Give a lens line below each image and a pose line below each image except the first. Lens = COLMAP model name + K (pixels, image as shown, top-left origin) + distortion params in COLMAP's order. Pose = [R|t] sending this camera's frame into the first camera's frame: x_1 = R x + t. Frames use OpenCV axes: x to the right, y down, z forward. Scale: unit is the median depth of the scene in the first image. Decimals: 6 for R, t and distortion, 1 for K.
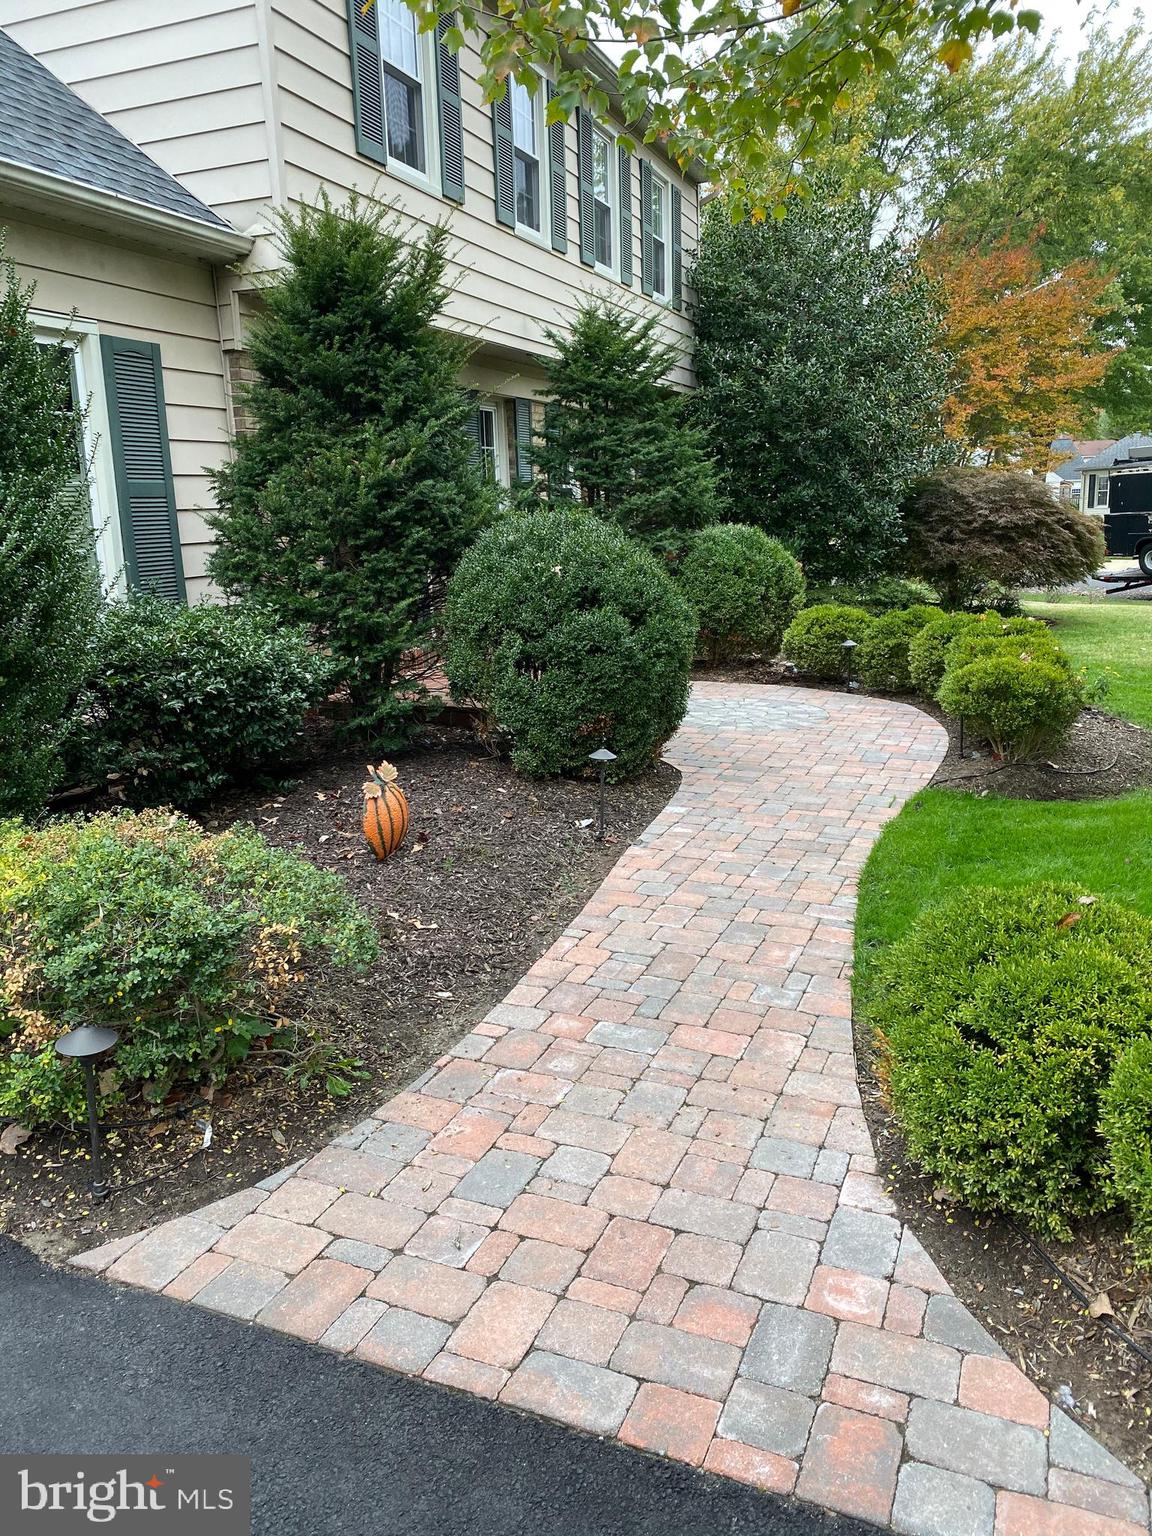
lens RADIAL K [[1155.9, 0, 576.0], [0, 1155.9, 768.0], [0, 0, 1]] dist [0.053776, -0.062599]
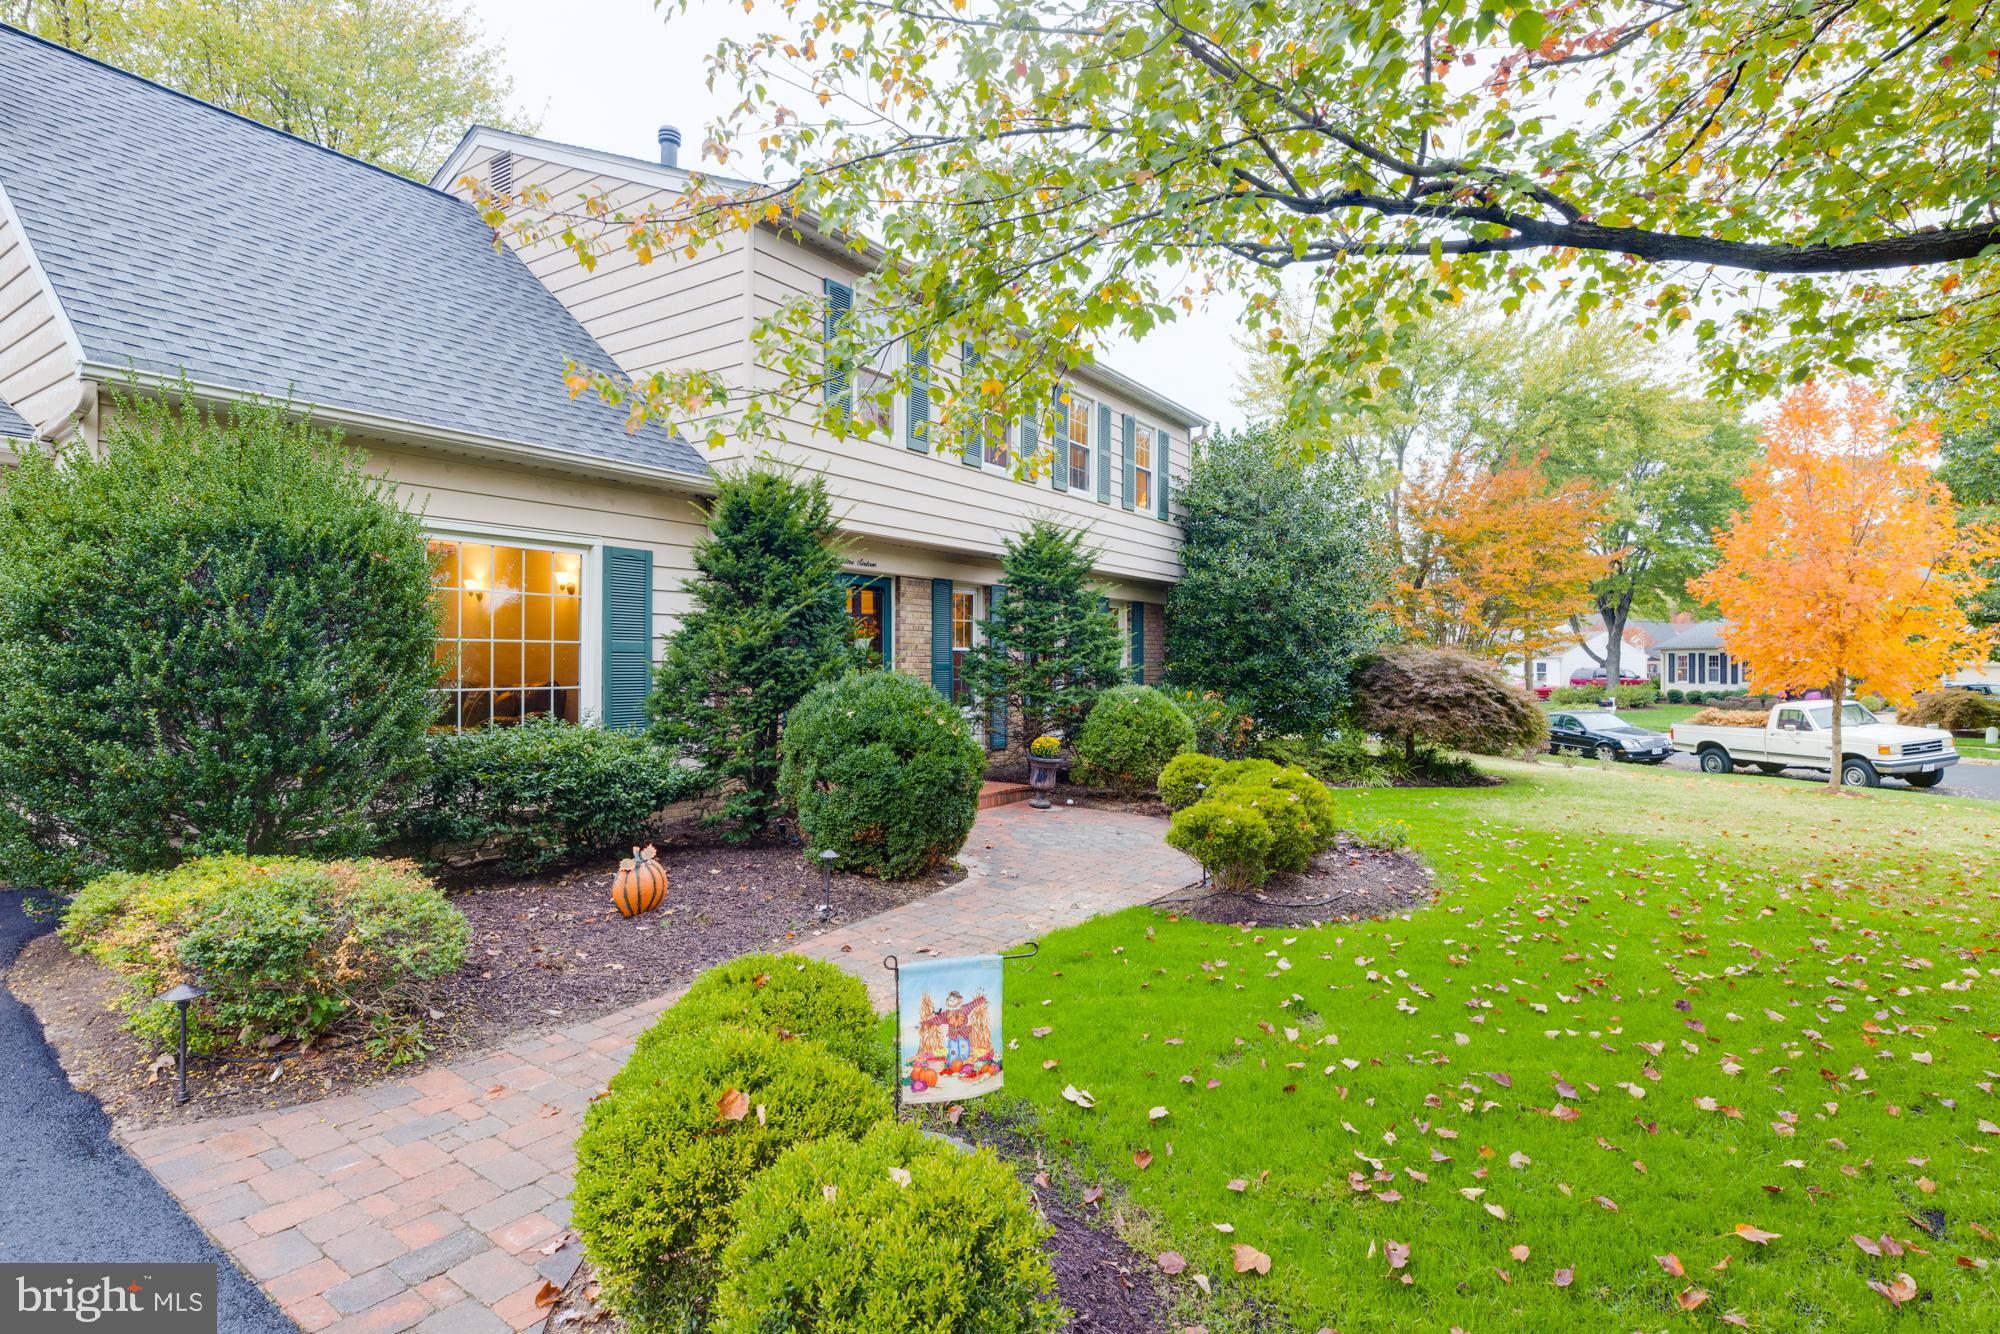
lens RADIAL K [[971.0, 0, 1000.0], [0, 971.0, 667.0], [0, 0, 1]] dist [0.012622, -0.000335]
pose [[0.978505, 0.038779, -0.202545, 0.196591], [-0.080784, 0.975746, -0.203453, -0.004390], [0.189742, 0.215442, 0.957905, -0.034935]]
